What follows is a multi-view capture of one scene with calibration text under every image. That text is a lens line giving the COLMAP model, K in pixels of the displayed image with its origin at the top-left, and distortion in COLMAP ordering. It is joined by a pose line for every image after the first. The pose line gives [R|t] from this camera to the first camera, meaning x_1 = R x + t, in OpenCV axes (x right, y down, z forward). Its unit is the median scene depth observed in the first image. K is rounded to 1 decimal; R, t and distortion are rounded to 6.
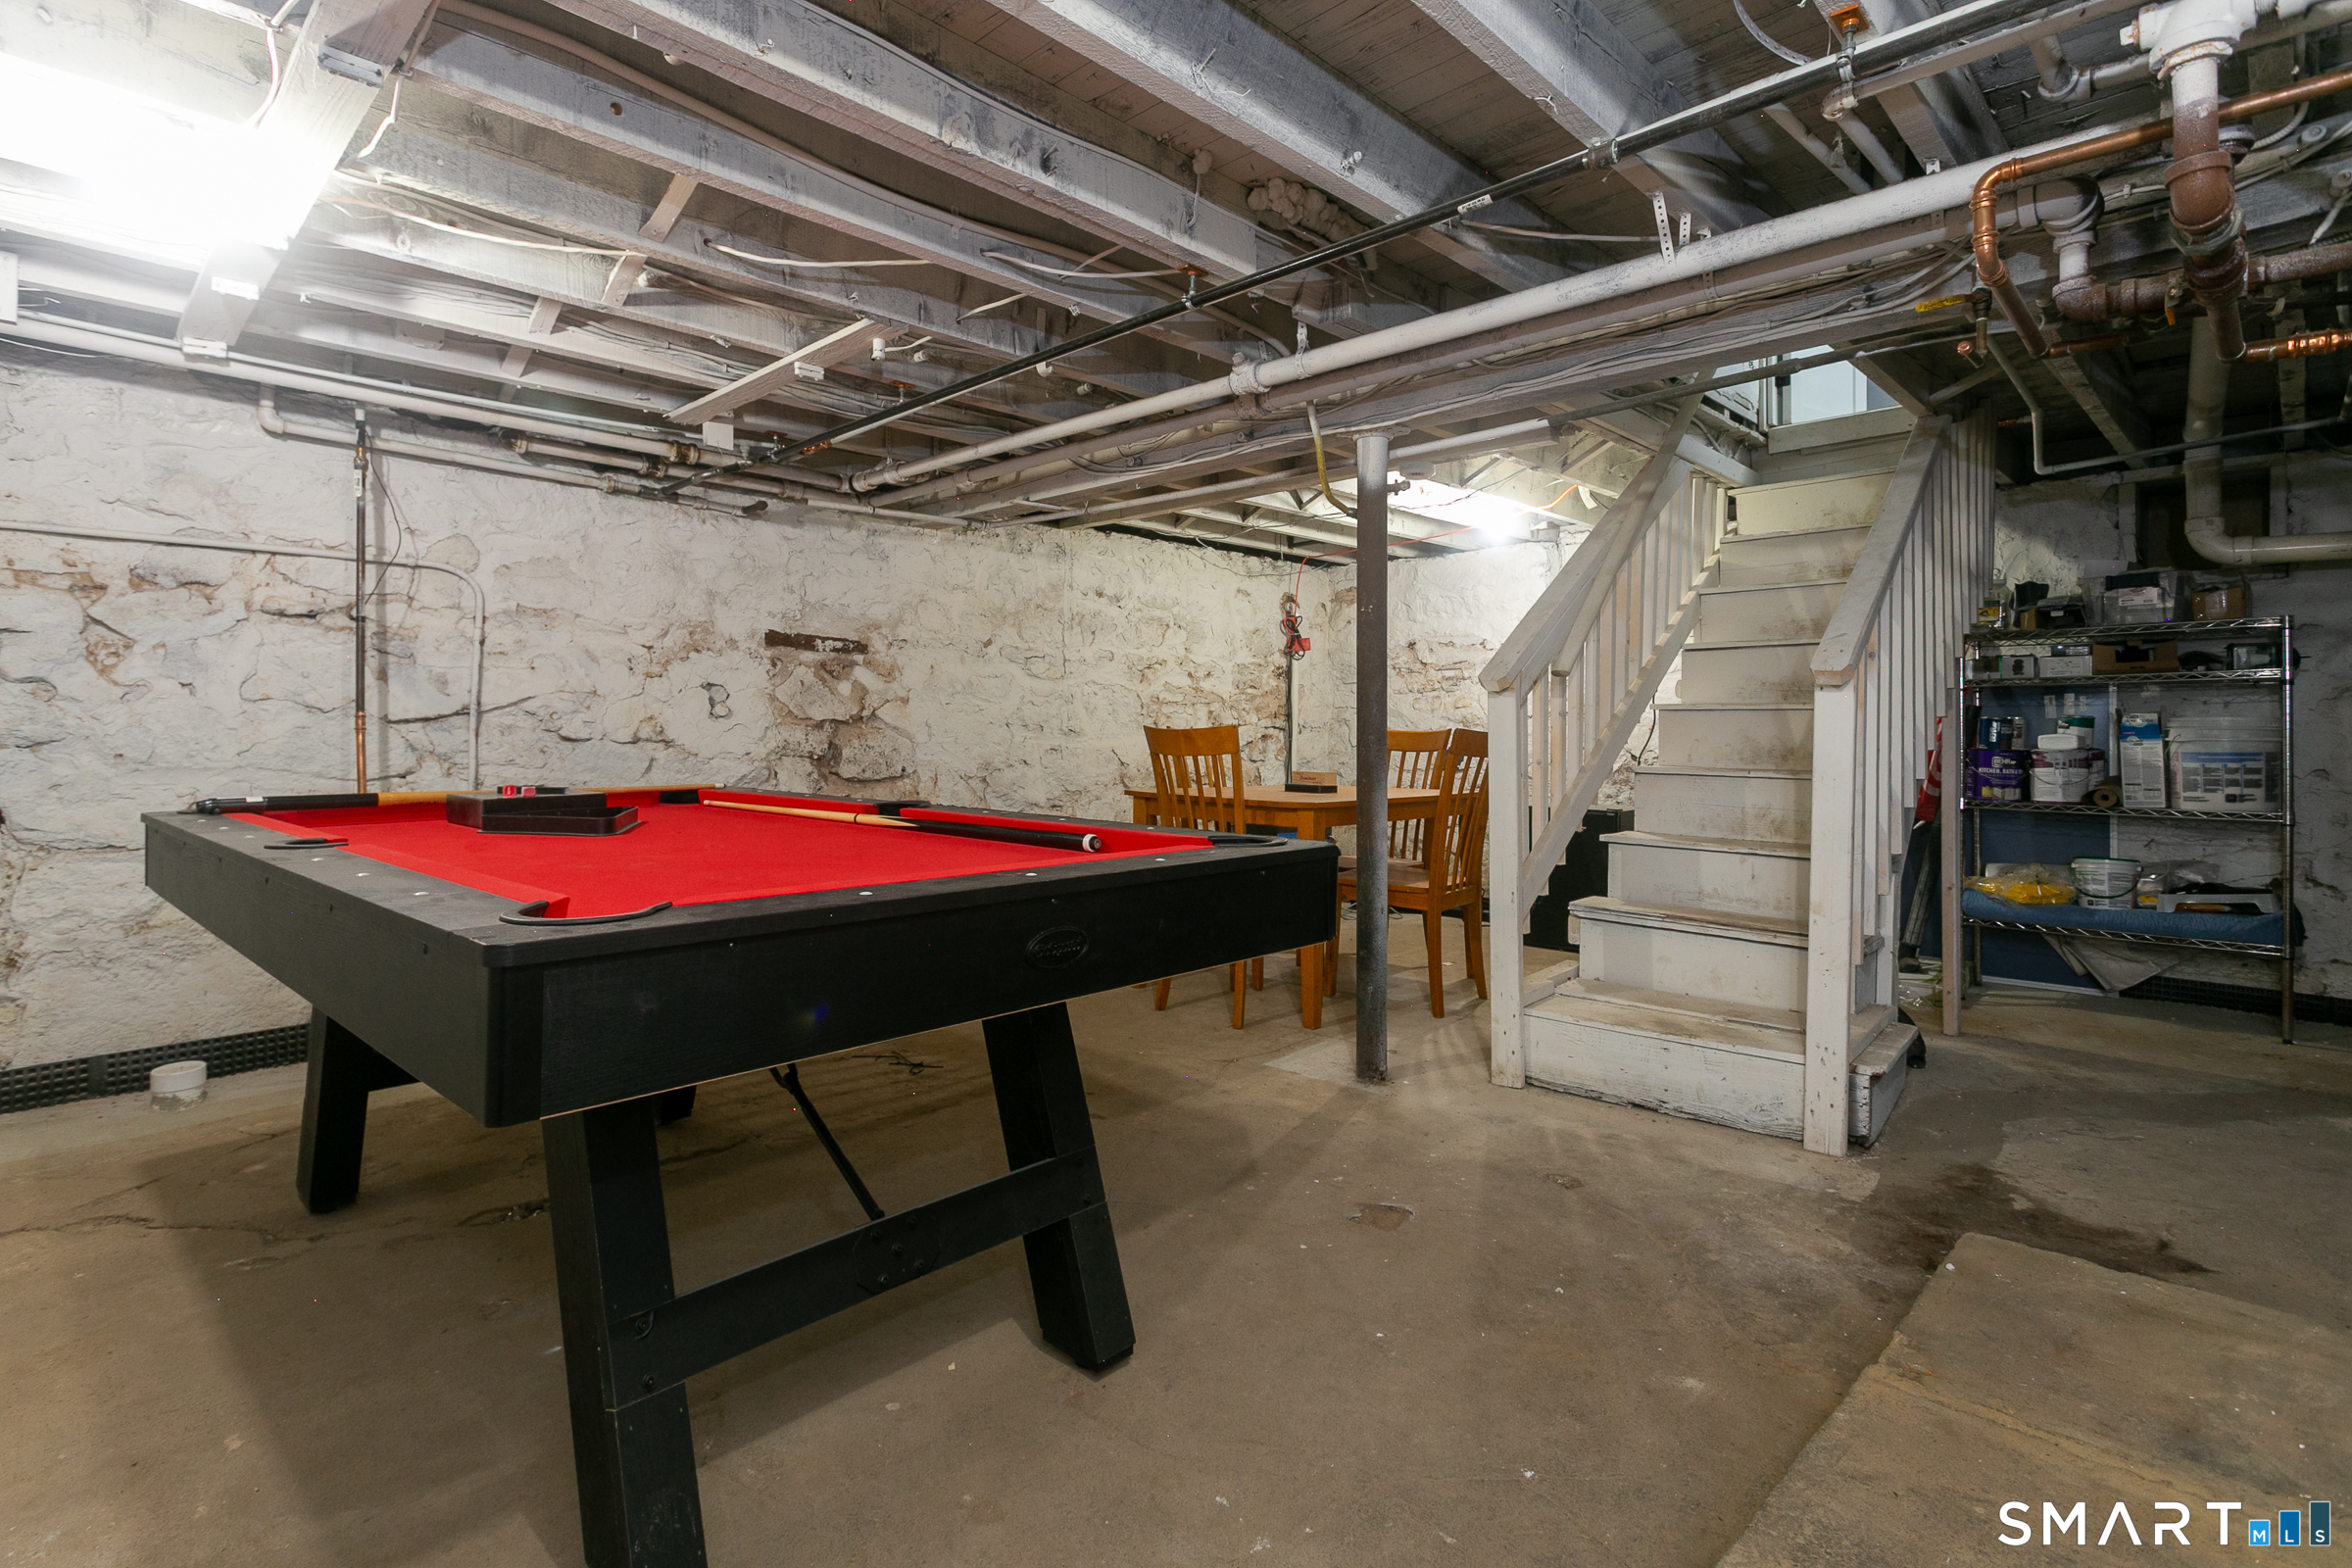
lens RADIAL K [[1120.8, 0, 1124.2], [0, 1120.8, 721.6], [0, 0, 1]] dist [-0.004026, 0.002725]
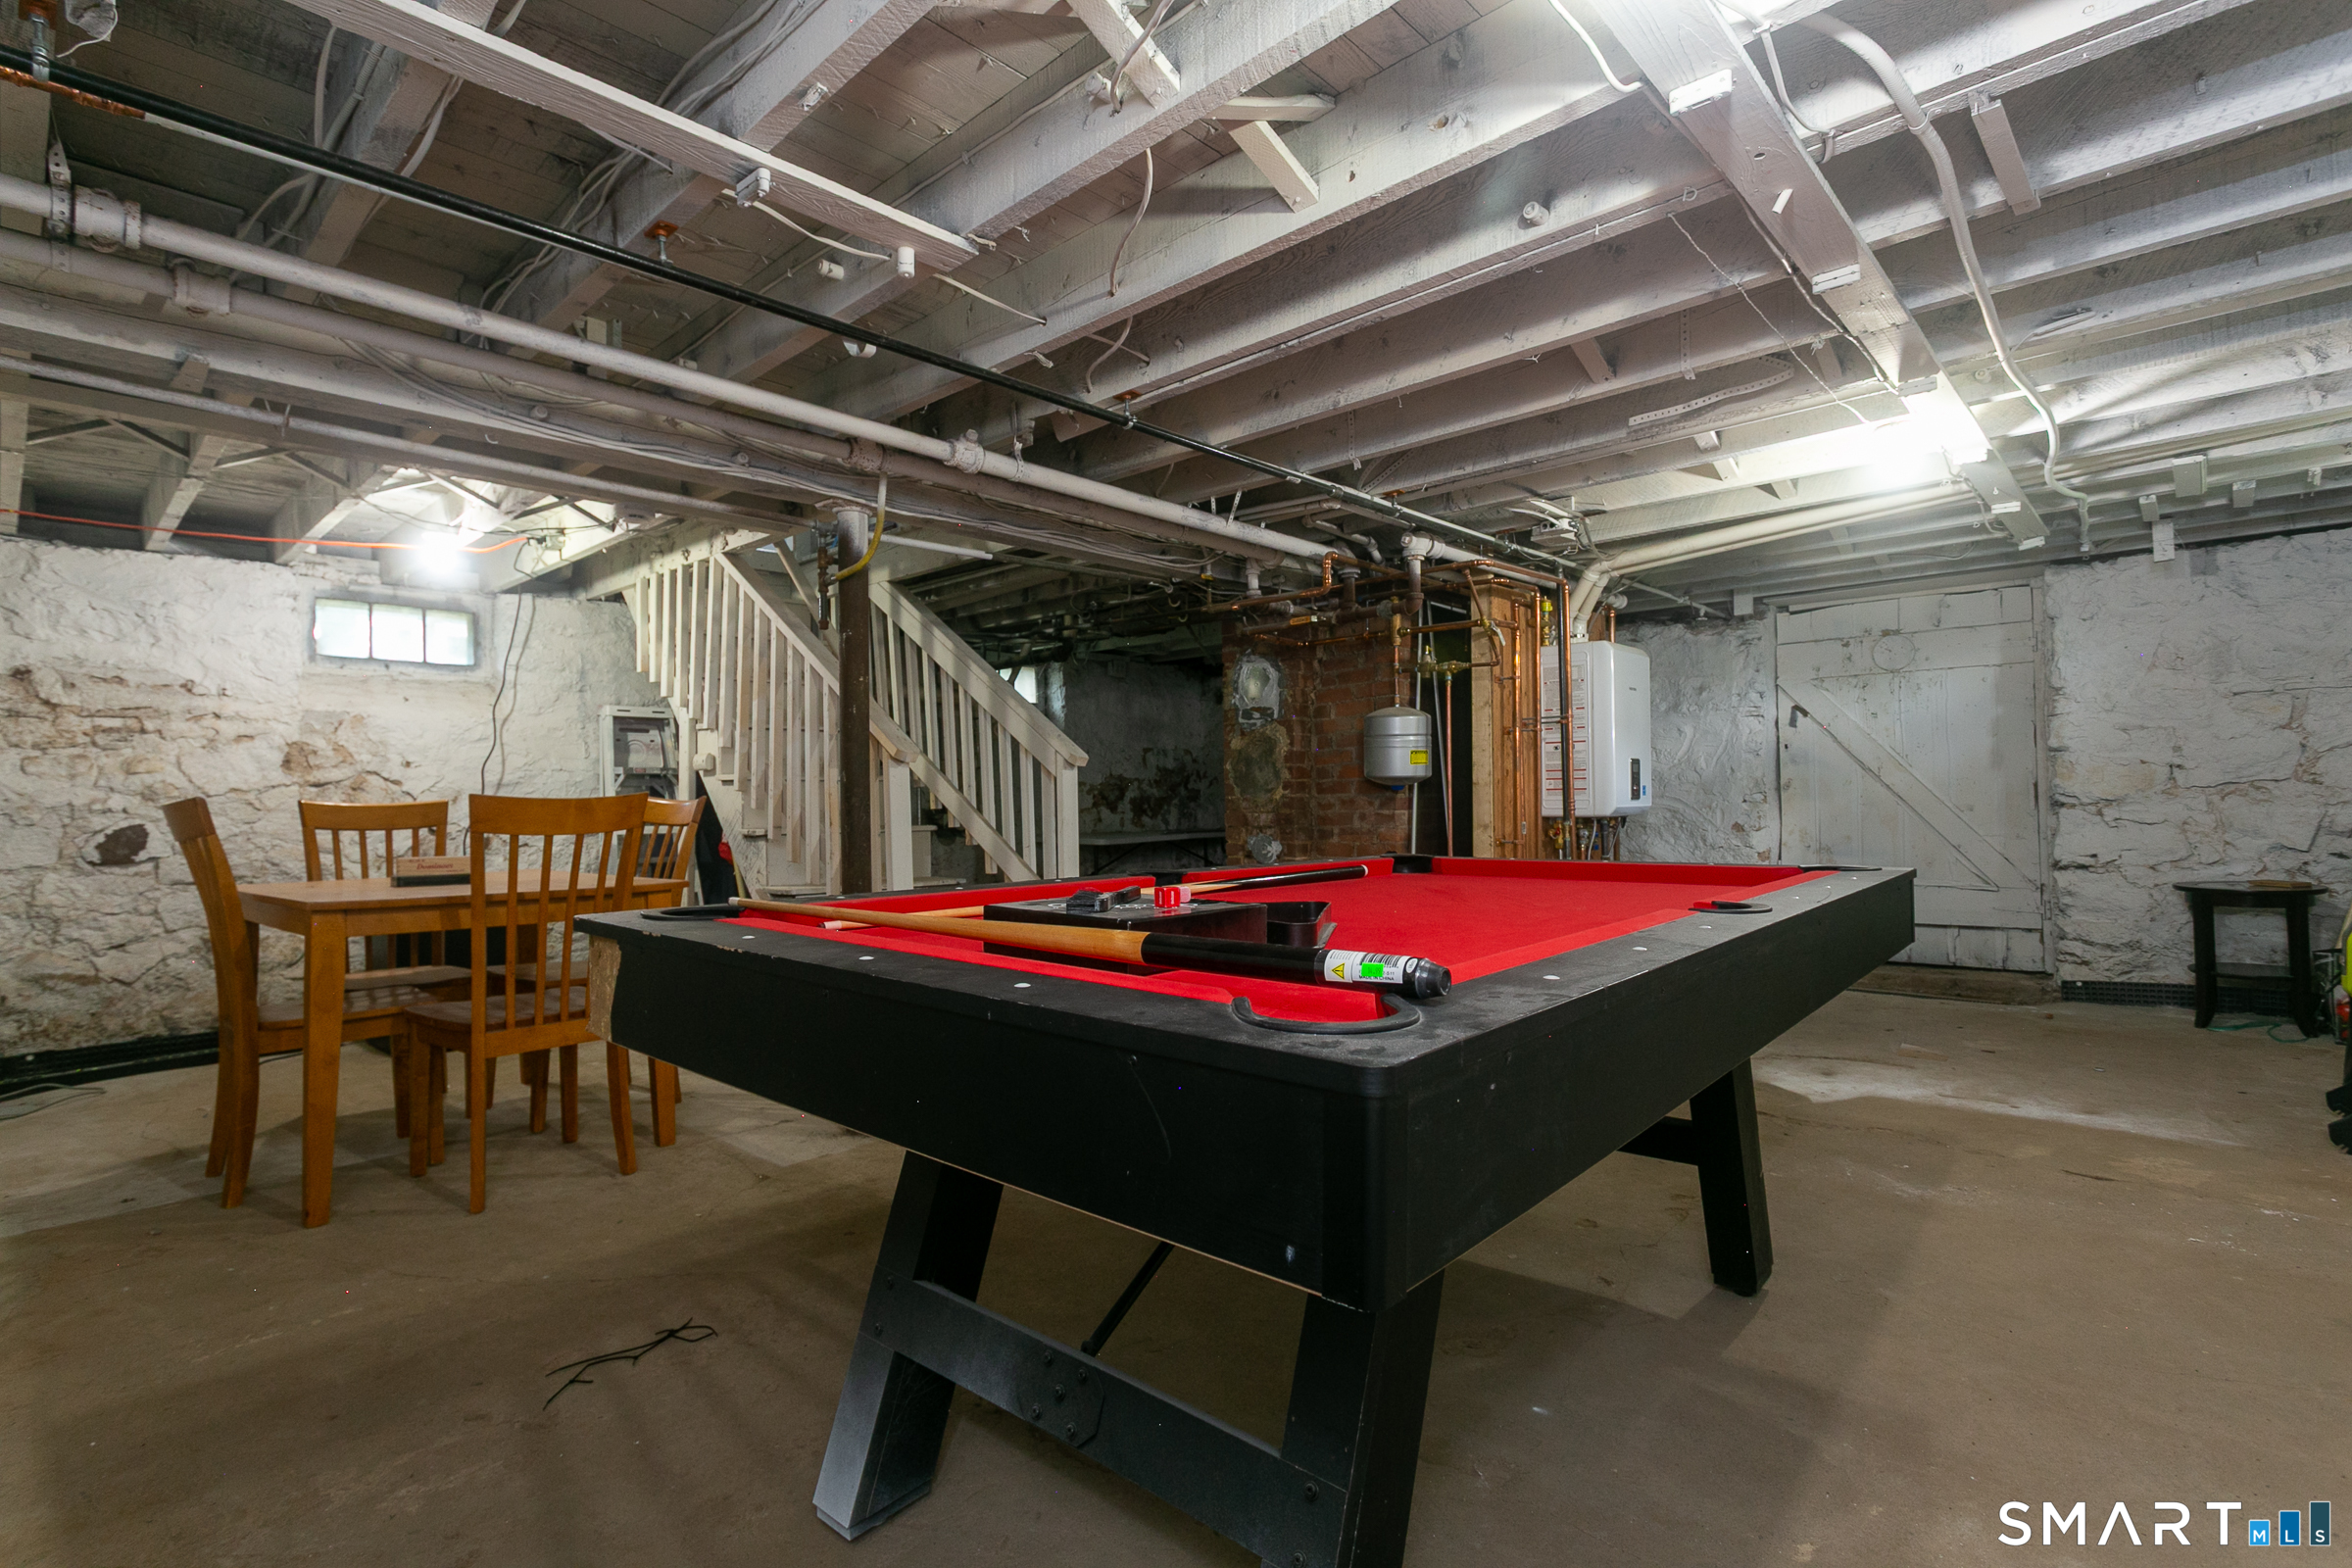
lens RADIAL K [[1120.8, 0, 1171.7], [0, 1120.8, 780.8], [0, 0, 1]] dist [-0.004026, 0.002725]
pose [[-0.053419, 0.009572, 0.998526, -0.428512], [0.006748, 0.999935, -0.009225, 0.003131], [-0.998549, 0.006246, -0.053480, 0.396479]]
